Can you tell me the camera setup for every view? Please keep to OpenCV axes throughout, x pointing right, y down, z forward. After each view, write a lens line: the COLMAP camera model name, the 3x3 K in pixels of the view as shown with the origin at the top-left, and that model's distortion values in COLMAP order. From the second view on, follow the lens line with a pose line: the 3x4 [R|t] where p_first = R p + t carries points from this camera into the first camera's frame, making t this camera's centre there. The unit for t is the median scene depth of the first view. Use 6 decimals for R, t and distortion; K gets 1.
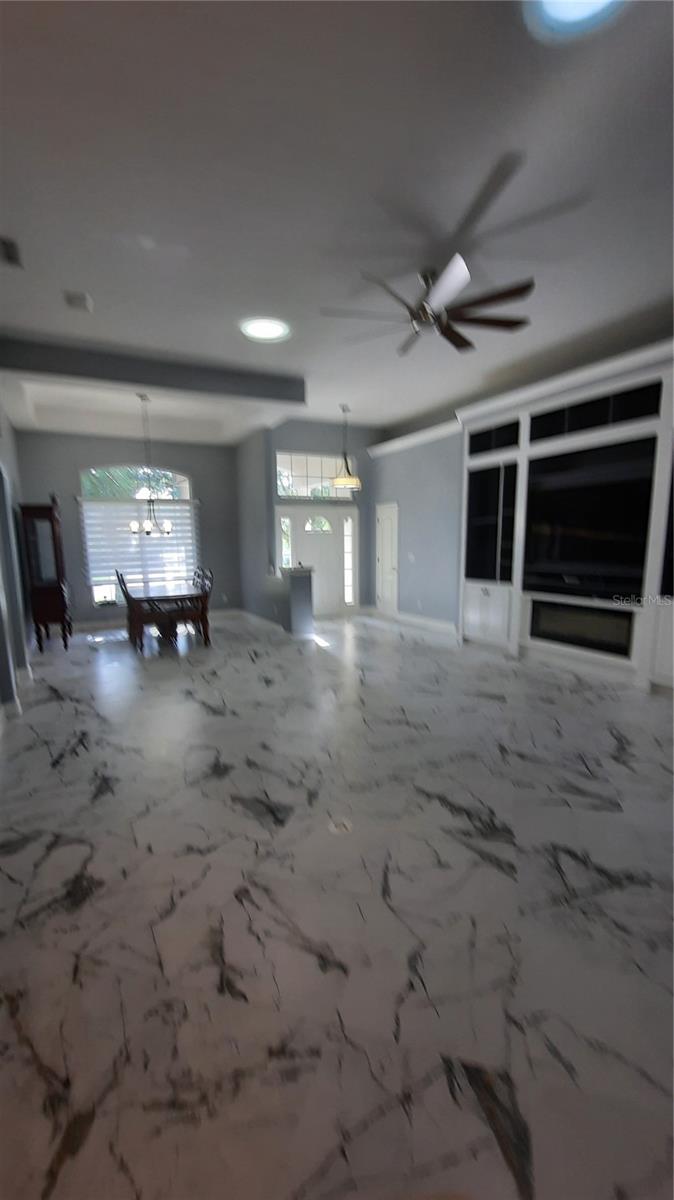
lens RADIAL K [[488.5, 0, 346.6], [0, 488.5, 642.1], [0, 0, 1]] dist [-0.000517, -0.000015]
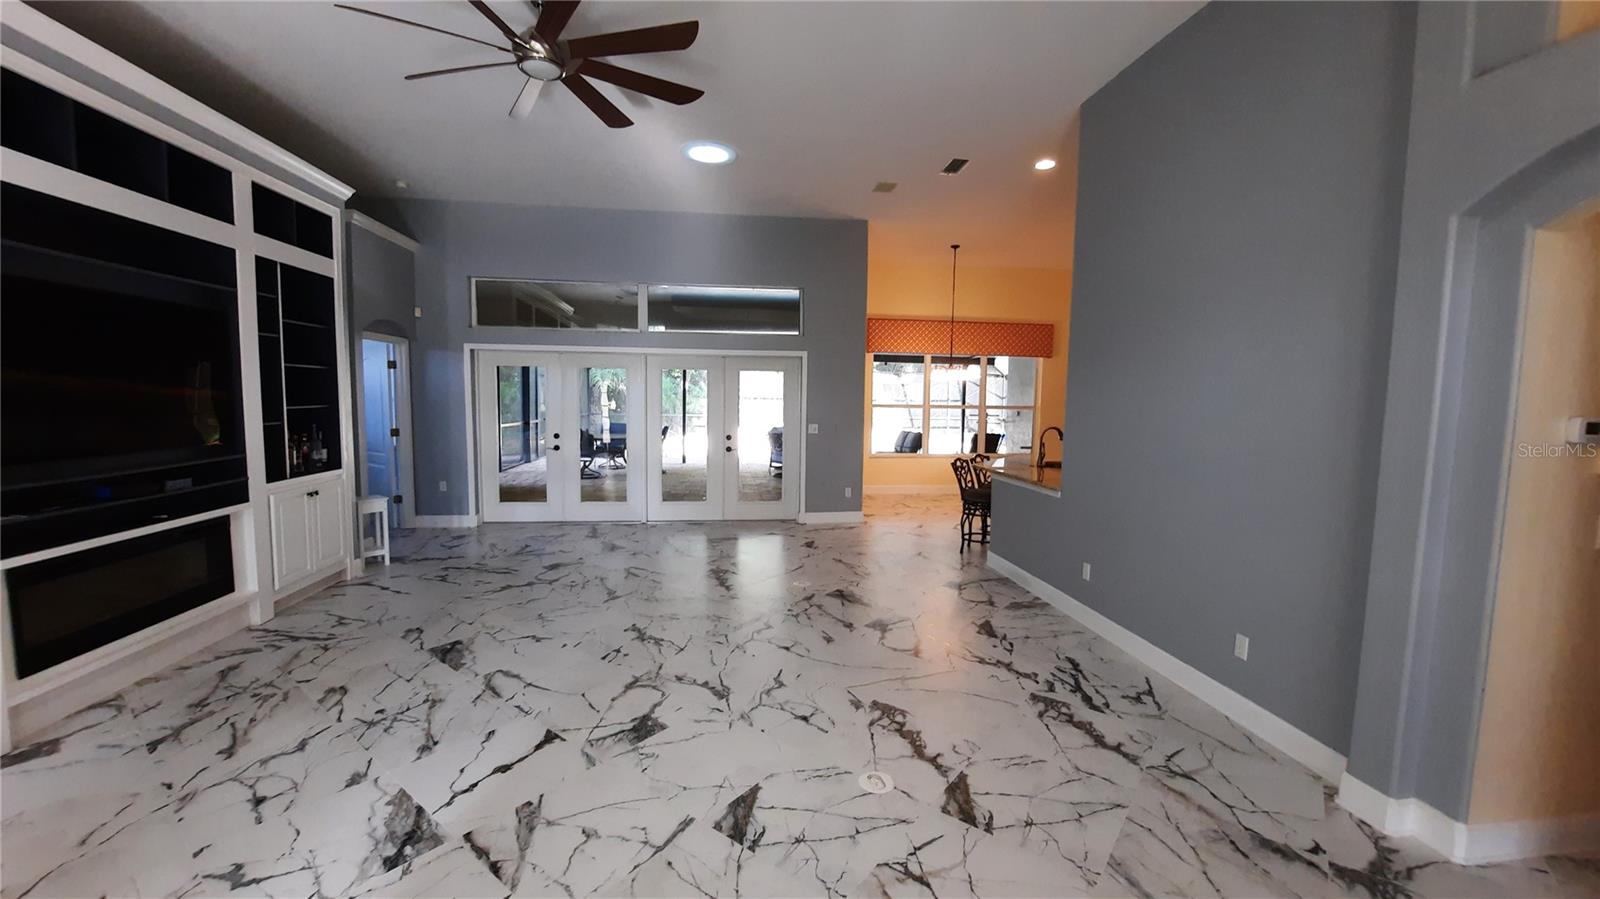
lens RADIAL K [[632.8, 0, 800.0], [0, 632.8, 449.5], [0, 0, 1]] dist [-0.011282, -0.000323]
pose [[-0.933317, -0.027630, 0.357990, -0.429159], [0.076949, 0.958477, 0.274590, -0.345546], [-0.350712, 0.283827, -0.892437, 1.619040]]
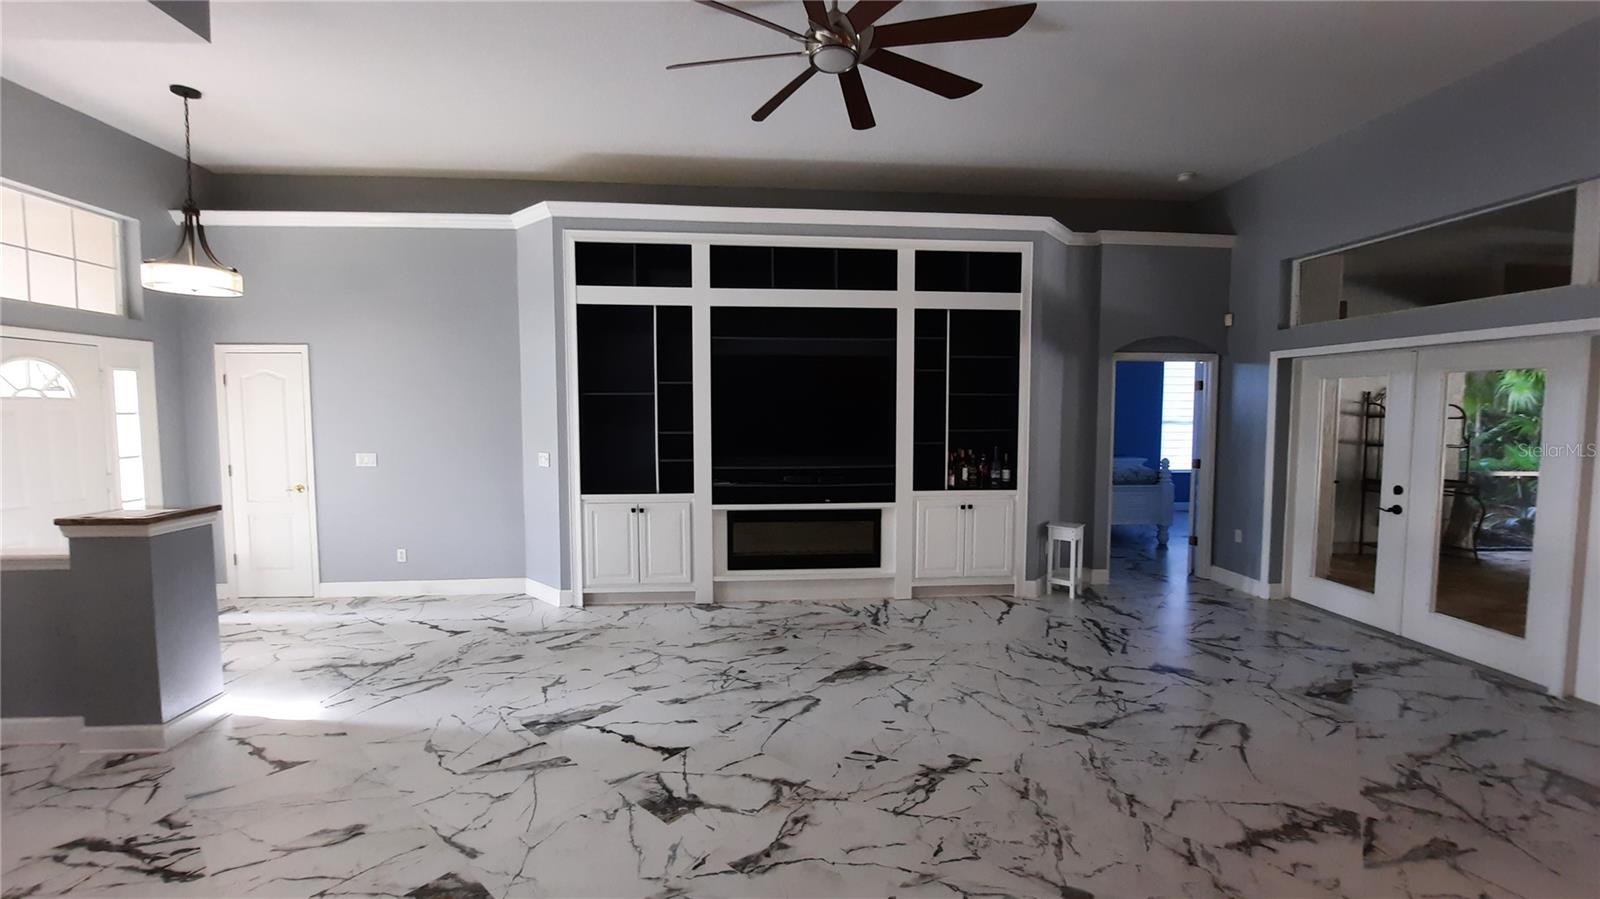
lens RADIAL K [[632.8, 0, 800.0], [0, 632.8, 449.5], [0, 0, 1]] dist [-0.011282, -0.000323]
pose [[0.401116, -0.040308, 0.915140, -0.512335], [0.185514, 0.981904, -0.038064, -0.165285], [-0.897046, 0.185040, 0.401335, 0.755326]]
